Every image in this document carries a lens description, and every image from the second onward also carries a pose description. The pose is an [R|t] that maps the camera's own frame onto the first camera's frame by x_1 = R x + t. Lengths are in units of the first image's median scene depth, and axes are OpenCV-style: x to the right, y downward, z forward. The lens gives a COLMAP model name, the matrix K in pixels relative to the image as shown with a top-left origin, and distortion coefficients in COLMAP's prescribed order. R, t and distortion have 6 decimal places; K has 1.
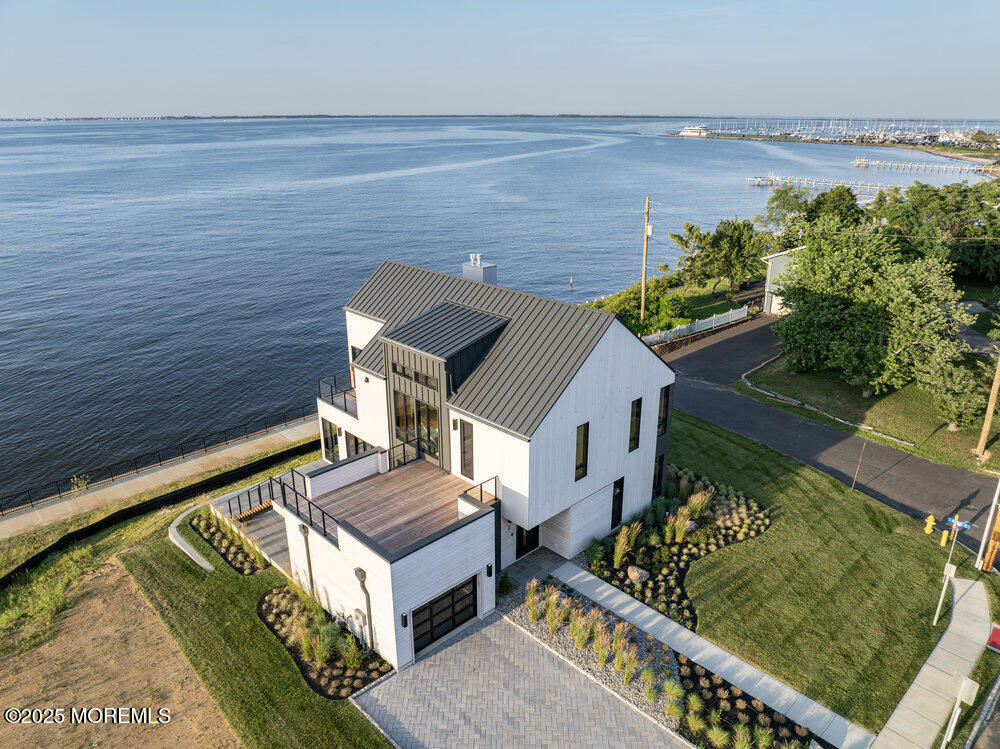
lens RADIAL K [[701.4, 0, 500.0], [0, 701.4, 374.5], [0, 0, 1]] dist [-0.035533, 0.000403]
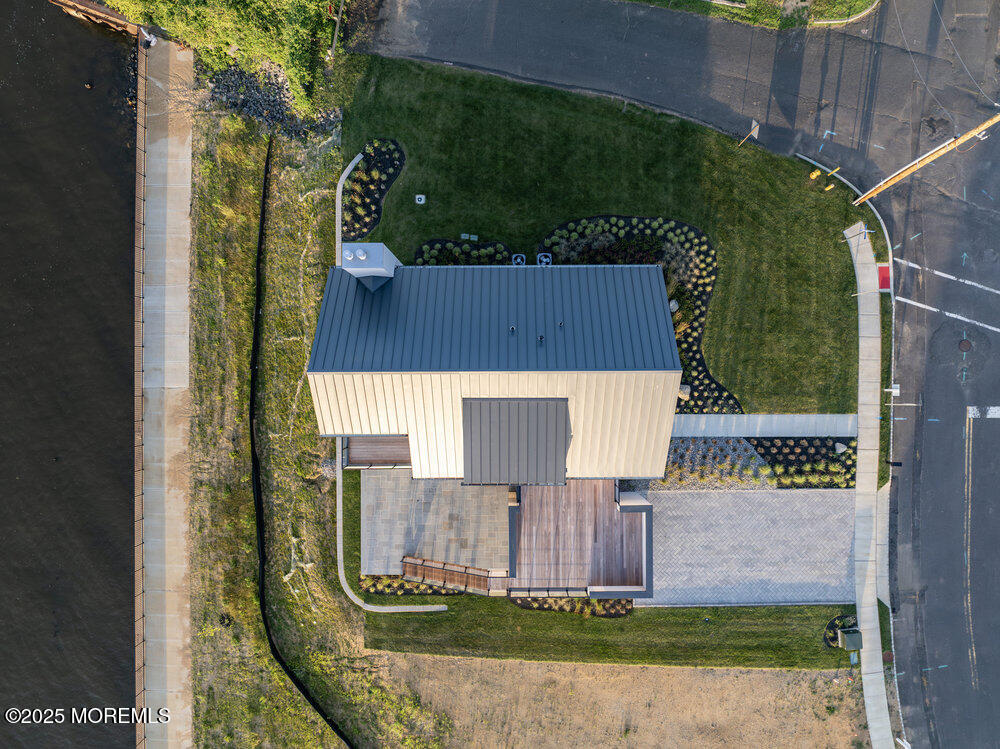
lens RADIAL K [[701.4, 0, 500.0], [0, 701.4, 374.5], [0, 0, 1]] dist [-0.035533, 0.000403]
pose [[0.694012, -0.719895, 0.009955, -0.041082], [0.250935, 0.254827, 0.933860, -1.091858], [-0.674818, -0.645612, 0.357500, 0.775570]]
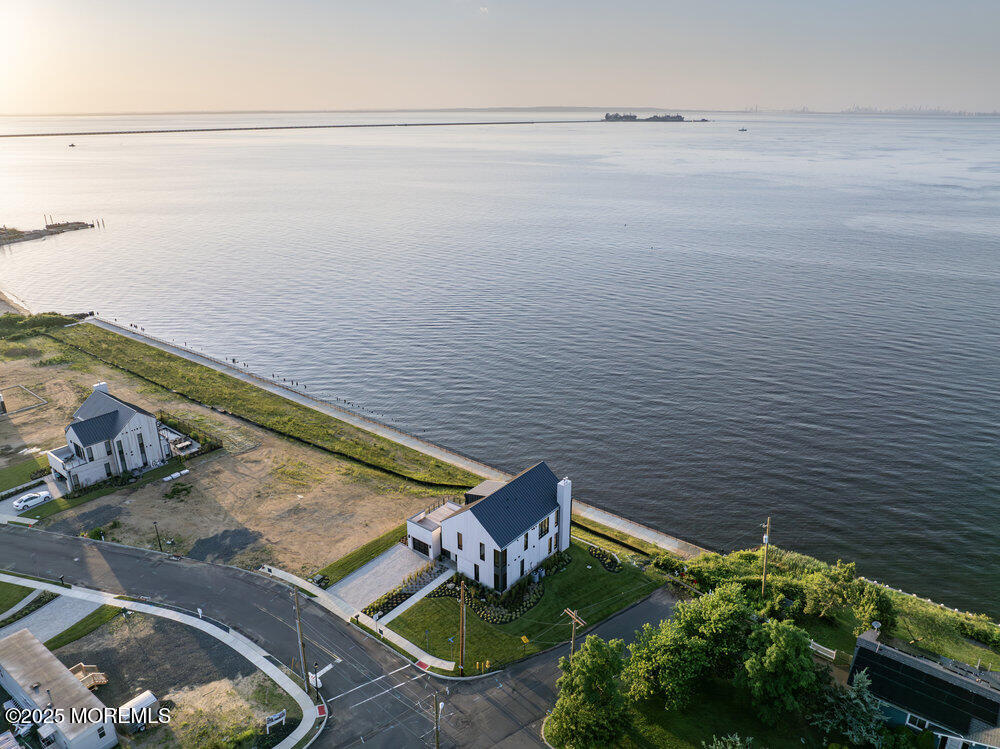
lens RADIAL K [[701.4, 0, 500.0], [0, 701.4, 374.5], [0, 0, 1]] dist [-0.035533, 0.000403]
pose [[0.124939, 0.352795, -0.927322, 2.731335], [-0.340223, 0.893210, 0.293979, -1.509504], [0.932008, 0.278767, 0.231625, 0.236677]]
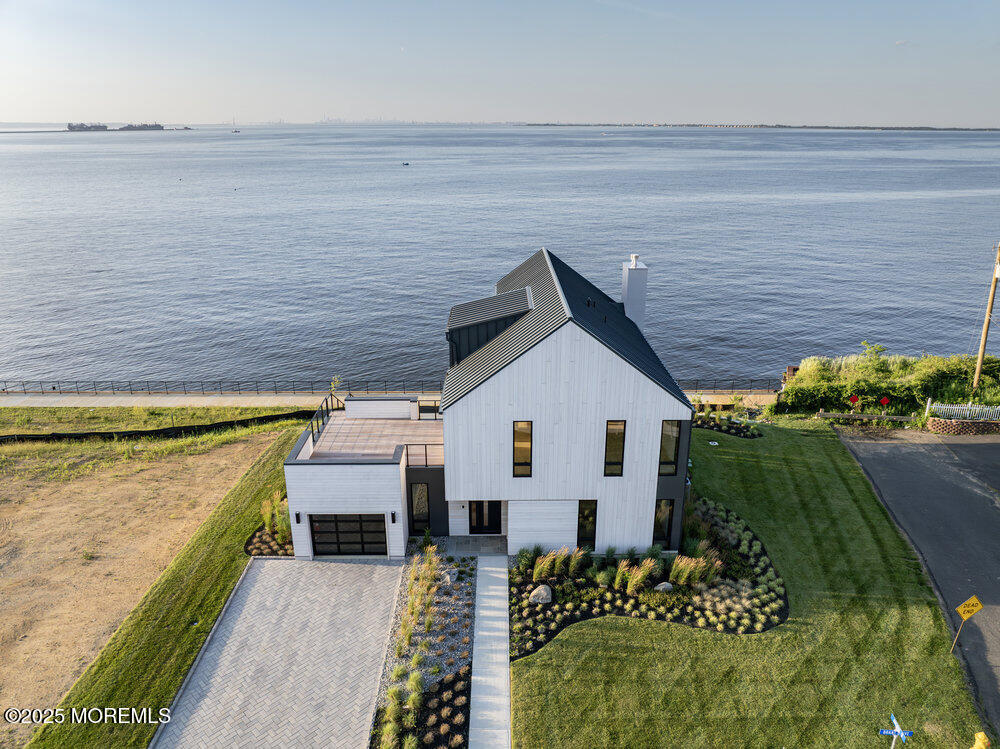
lens RADIAL K [[701.4, 0, 500.0], [0, 701.4, 374.5], [0, 0, 1]] dist [-0.035533, 0.000403]
pose [[0.722608, 0.234581, -0.650238, 0.699818], [-0.242466, 0.966908, 0.079371, -0.061594], [0.647339, 0.100307, 0.755573, 0.224535]]
